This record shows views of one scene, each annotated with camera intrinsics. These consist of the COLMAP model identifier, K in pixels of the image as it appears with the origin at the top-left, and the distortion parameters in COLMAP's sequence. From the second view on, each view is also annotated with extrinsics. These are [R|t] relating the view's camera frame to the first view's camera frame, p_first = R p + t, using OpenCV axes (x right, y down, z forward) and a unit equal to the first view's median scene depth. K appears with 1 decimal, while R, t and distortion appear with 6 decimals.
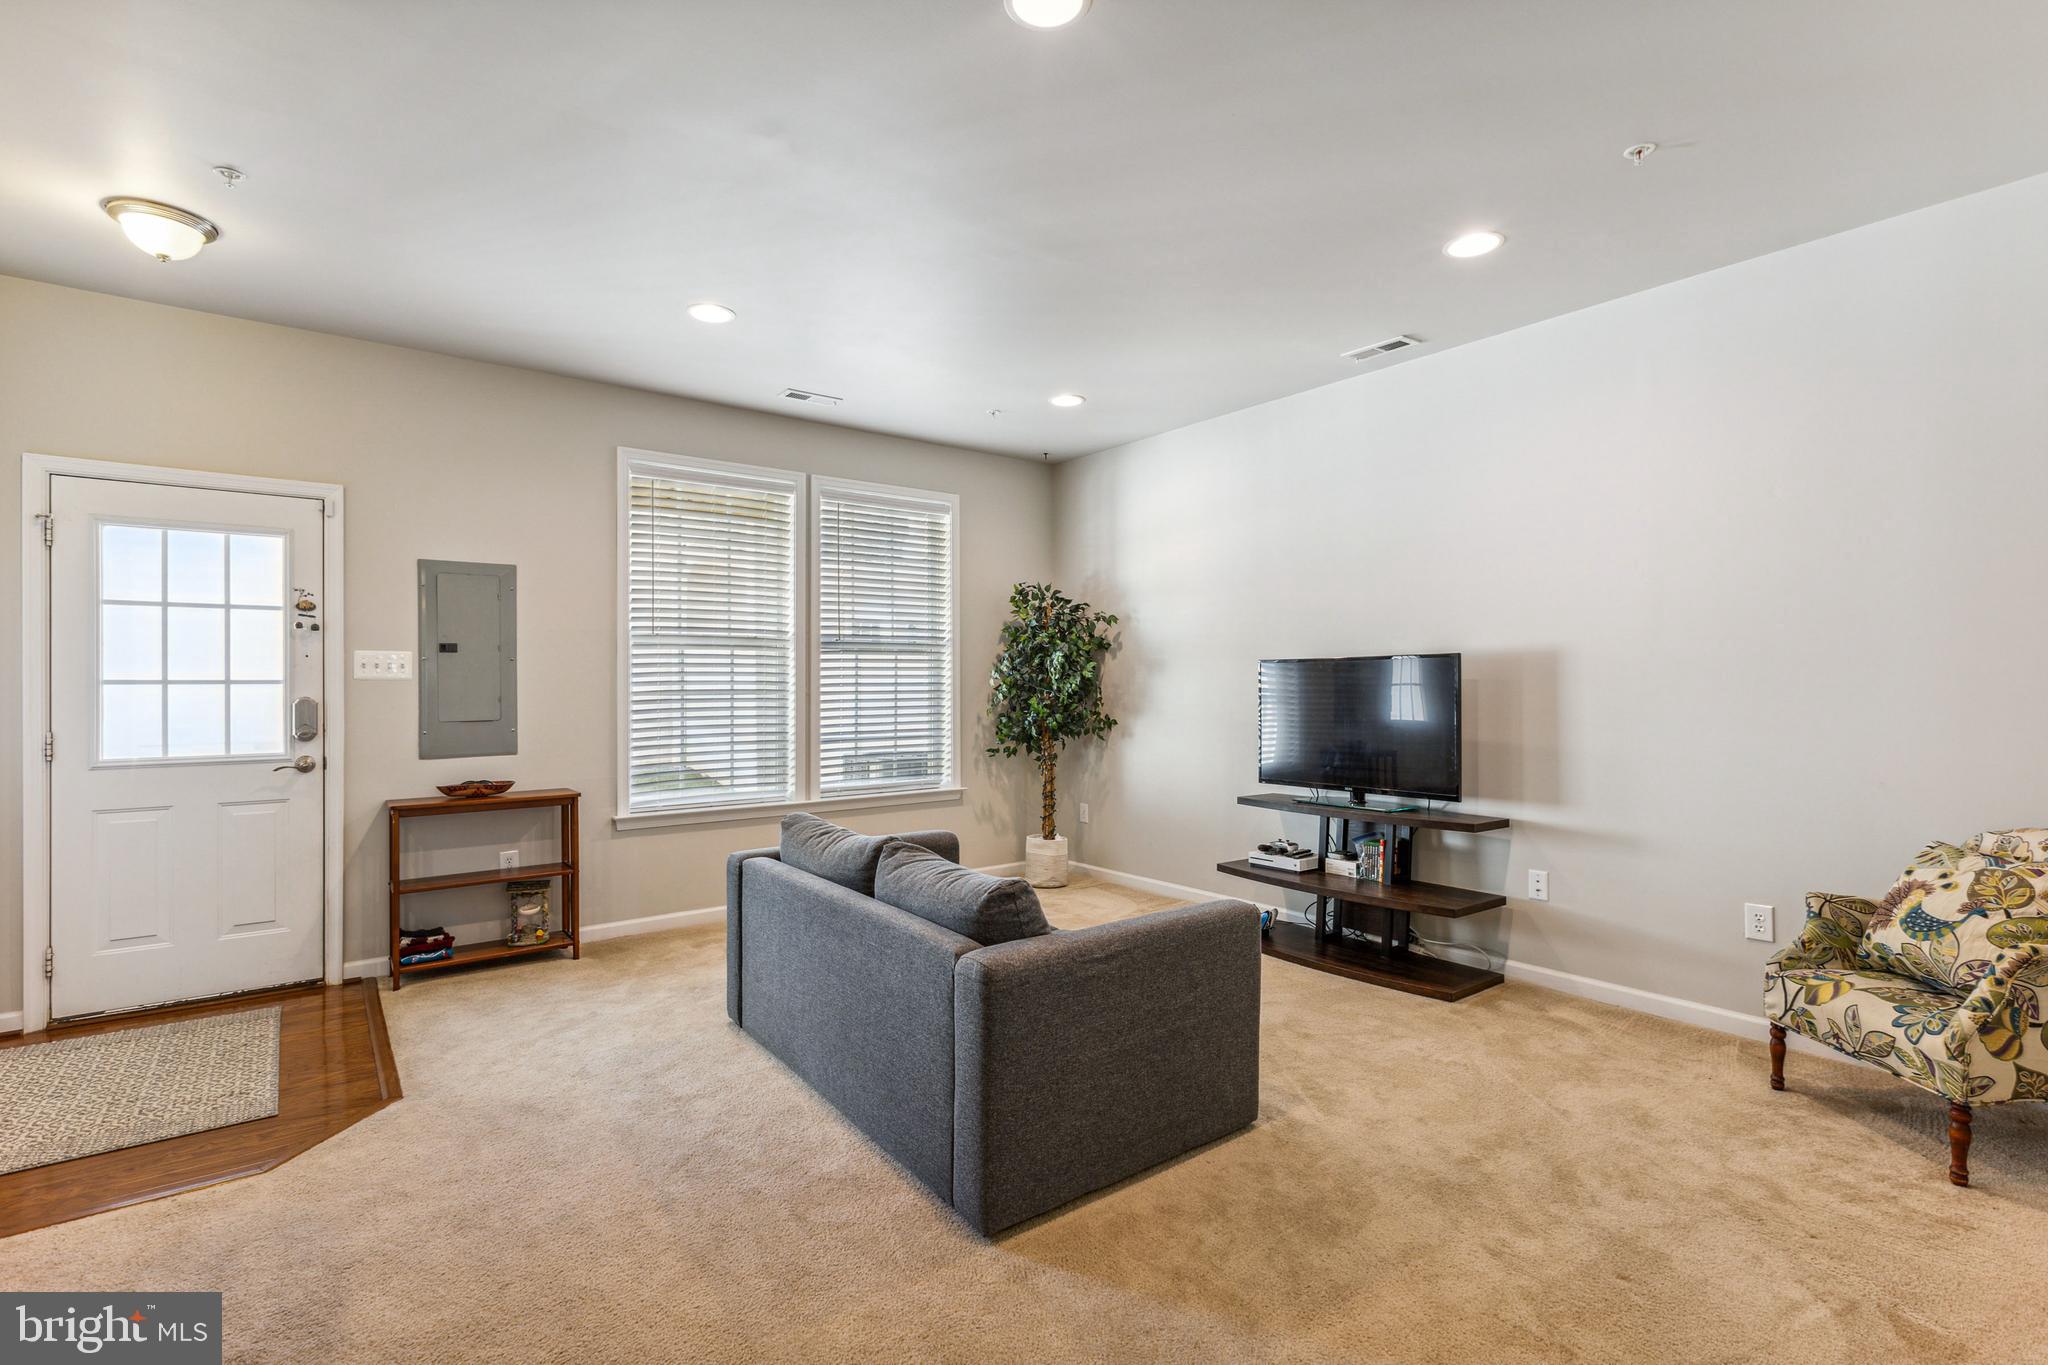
lens RADIAL K [[939.8, 0, 1030.7], [0, 939.8, 710.0], [0, 0, 1]] dist [0.004261, -0.002723]
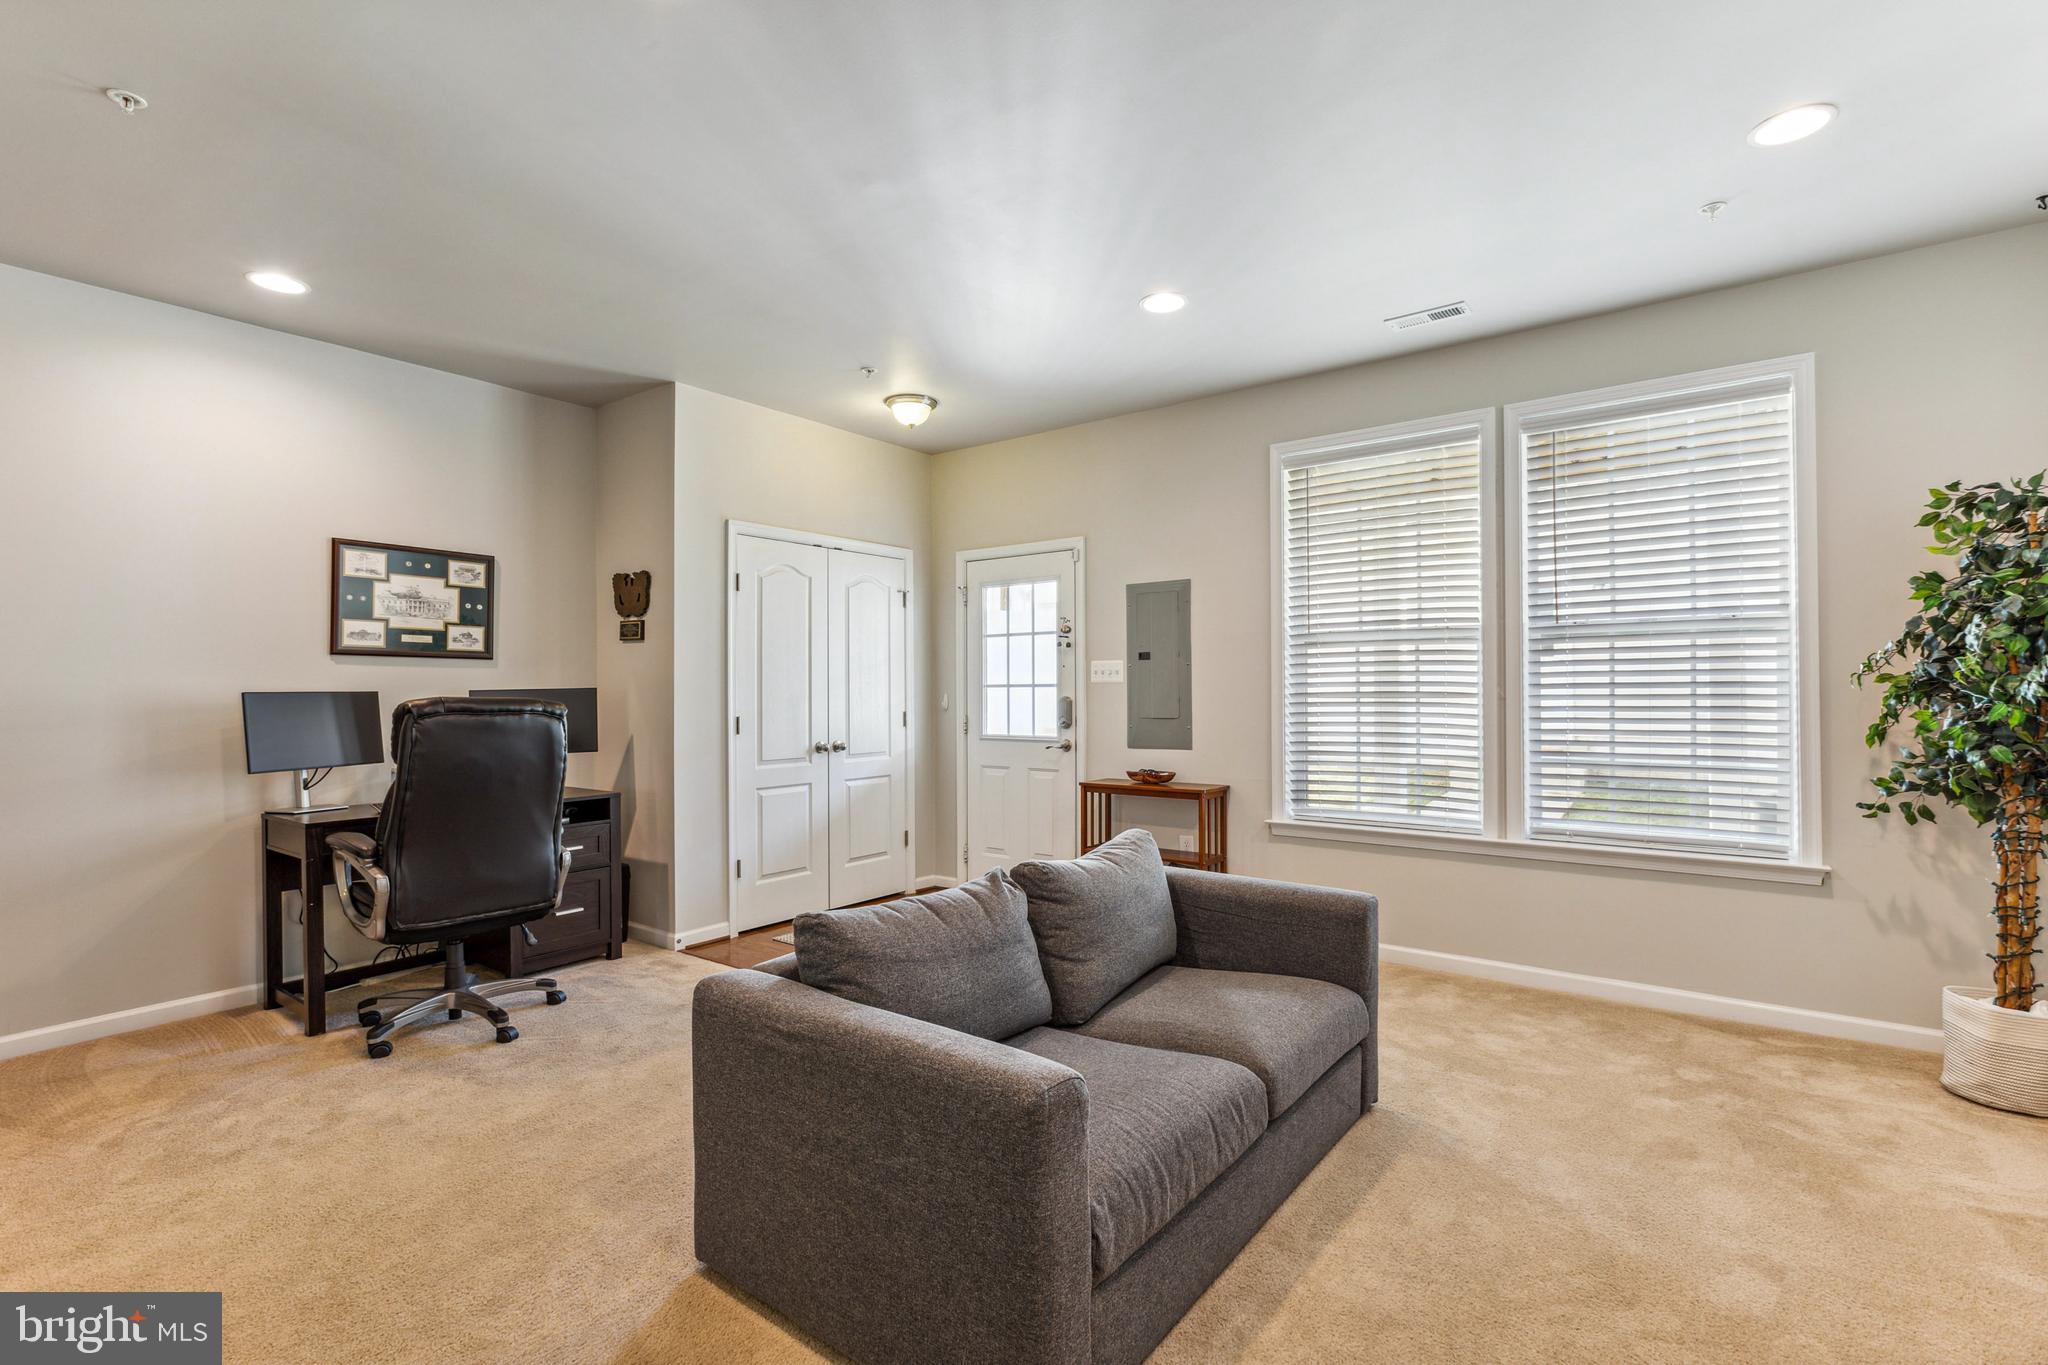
lens RADIAL K [[939.8, 0, 1011.0], [0, 939.8, 702.0], [0, 0, 1]] dist [0.004261, -0.002723]
pose [[0.260132, 0.015574, -0.965448, 0.501715], [-0.021152, 0.999722, 0.010428, -0.017287], [0.965341, 0.017708, 0.260389, 0.544291]]
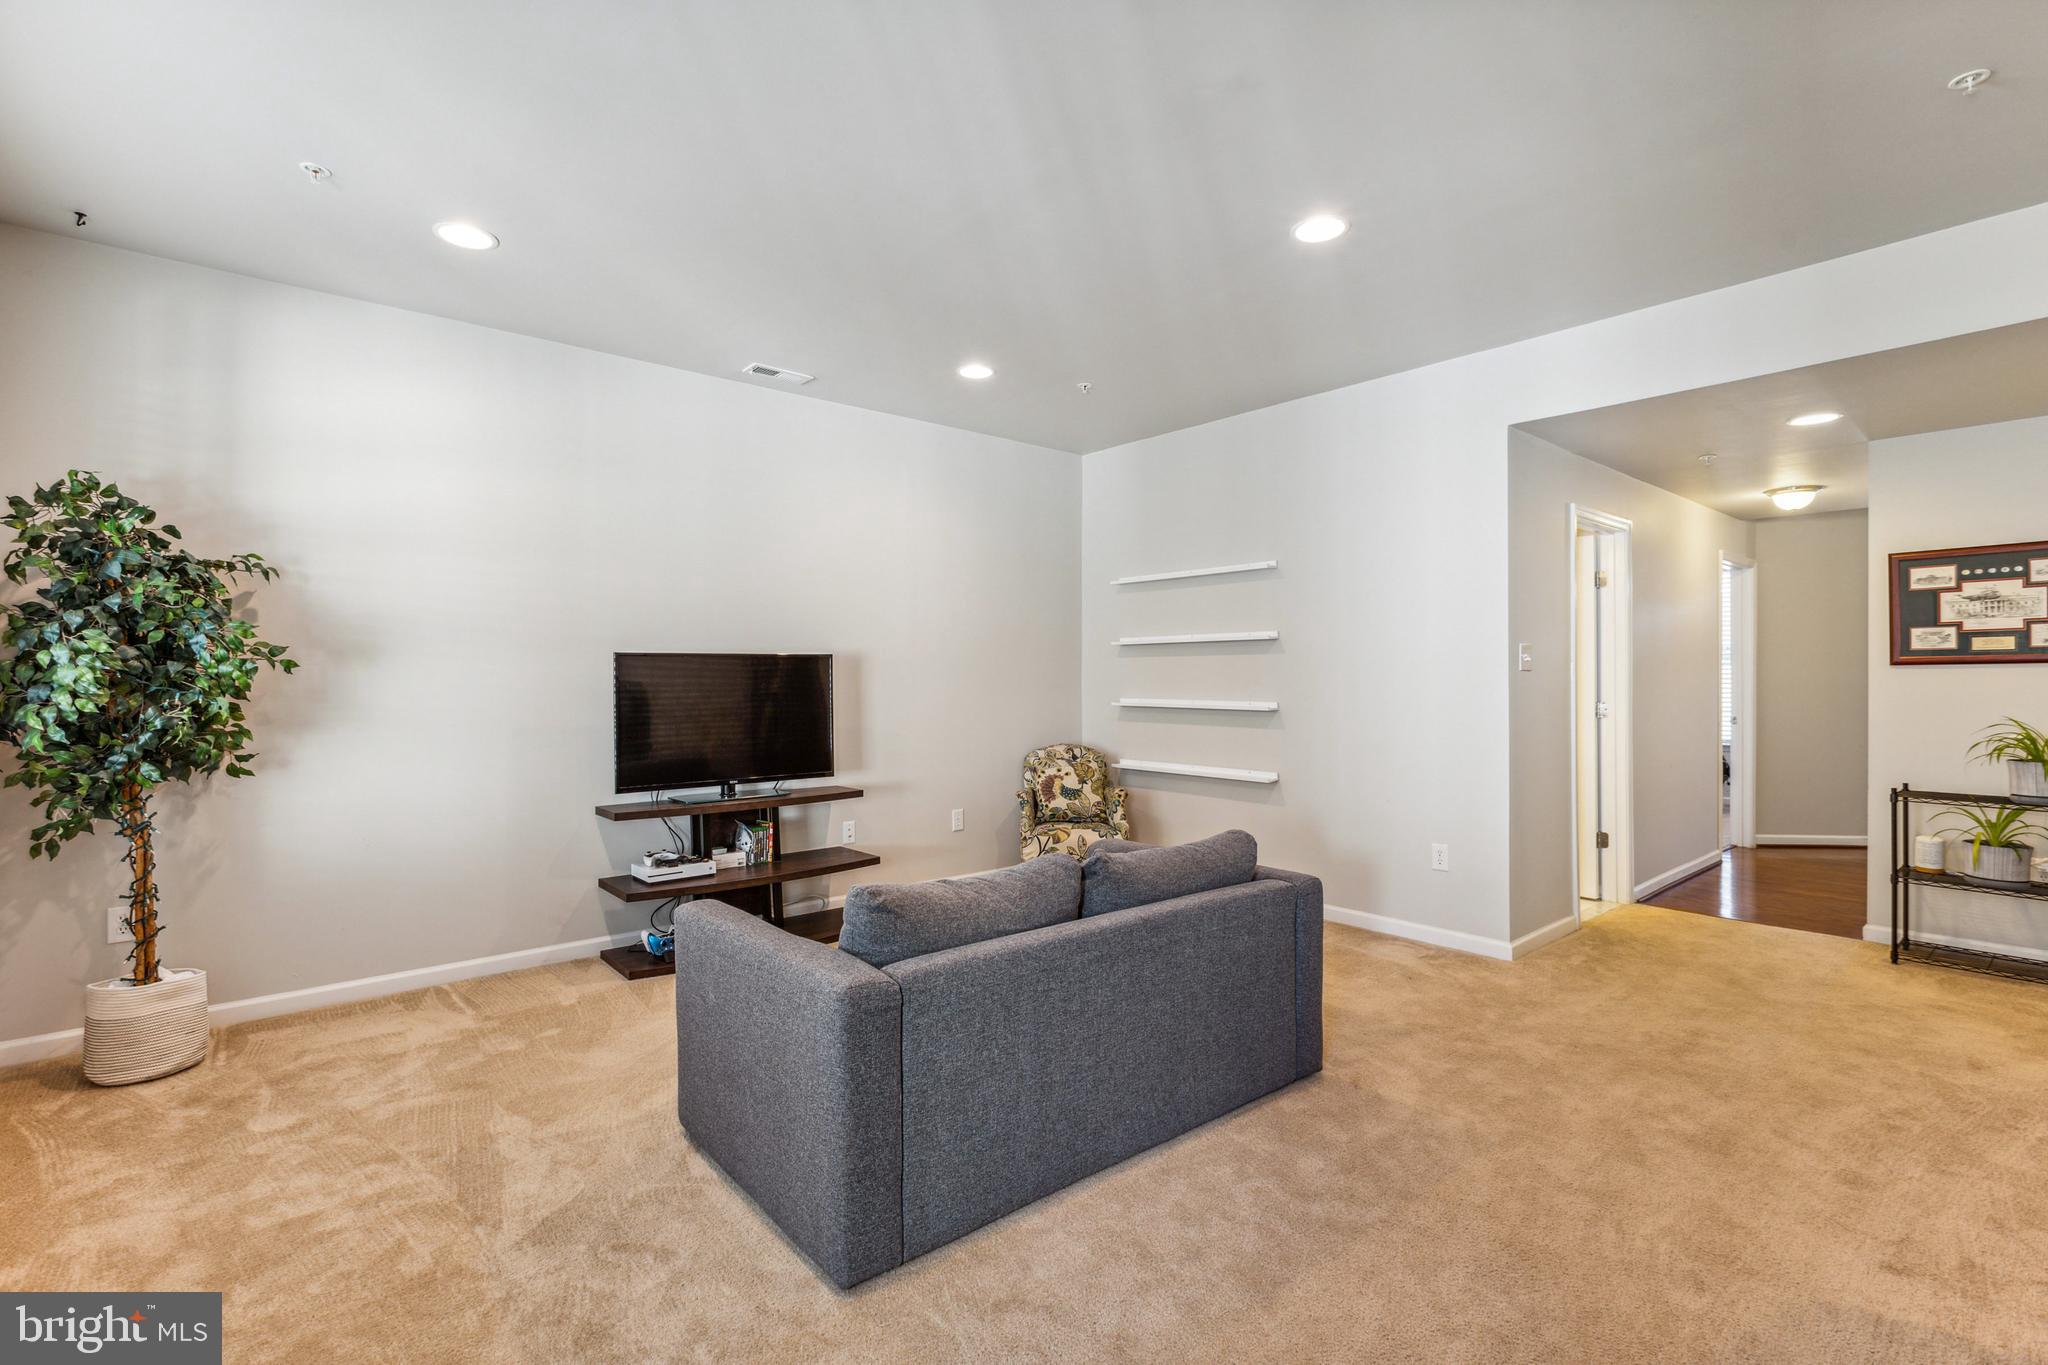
lens RADIAL K [[939.8, 0, 1002.6], [0, 939.8, 686.4], [0, 0, 1]] dist [0.004261, -0.002723]
pose [[-0.029847, -0.008222, 0.999521, -0.729664], [0.029421, 0.999526, 0.009101, -0.021519], [-0.999121, 0.029679, -0.029591, 0.771706]]
